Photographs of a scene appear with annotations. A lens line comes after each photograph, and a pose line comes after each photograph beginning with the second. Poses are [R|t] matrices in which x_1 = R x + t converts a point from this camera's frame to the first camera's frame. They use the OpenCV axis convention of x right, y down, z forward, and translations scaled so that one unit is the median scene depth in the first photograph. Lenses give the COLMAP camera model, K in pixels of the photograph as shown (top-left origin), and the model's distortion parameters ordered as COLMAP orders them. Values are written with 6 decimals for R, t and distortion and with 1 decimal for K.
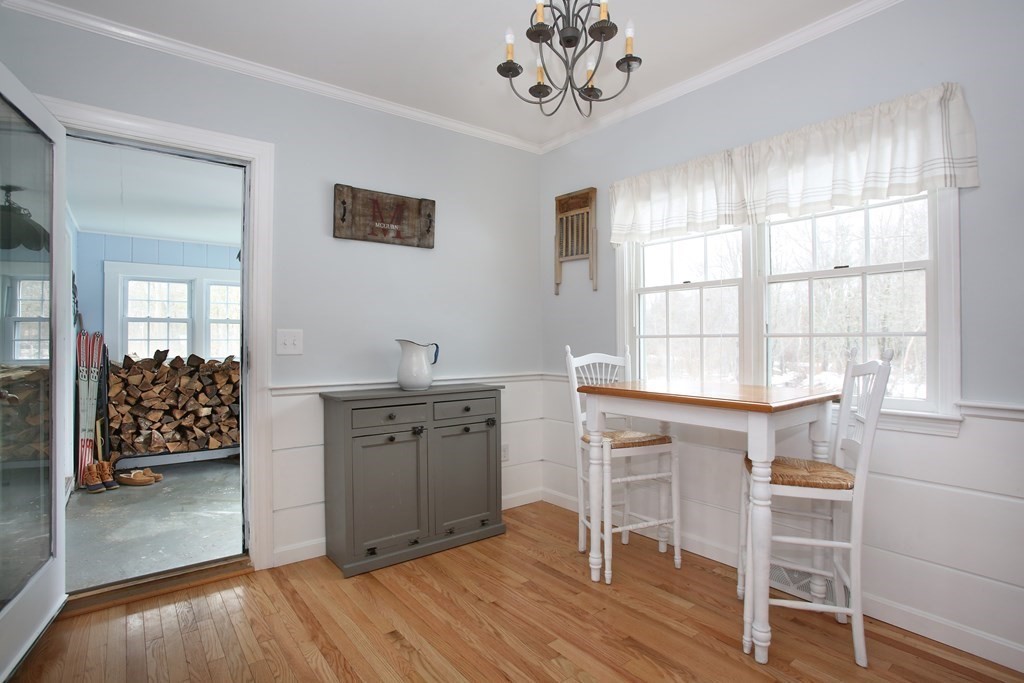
lens RADIAL K [[537.0, 0, 512.1], [0, 537.0, 334.8], [0, 0, 1]] dist [-0.051504, 0.000546]
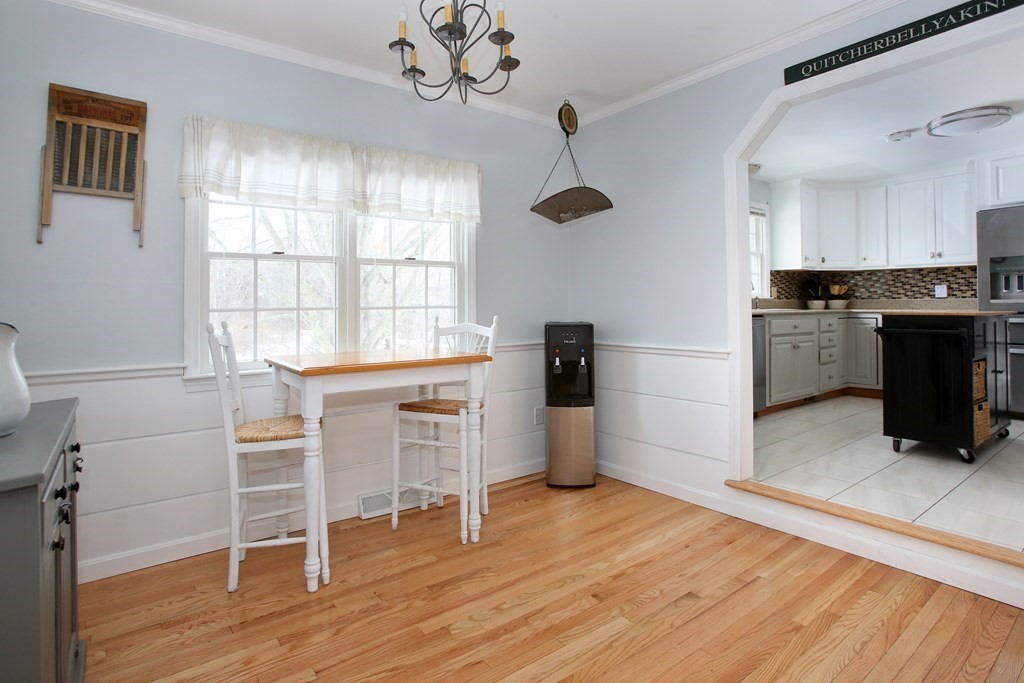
lens RADIAL K [[524.4, 0, 510.2], [0, 524.4, 299.8], [0, 0, 1]] dist [-0.004973, -0.000447]
pose [[0.023794, 0.016298, 0.999584, -0.667516], [0.008542, 0.999827, -0.016505, 0.004203], [-0.999680, 0.008931, 0.023650, 0.625182]]
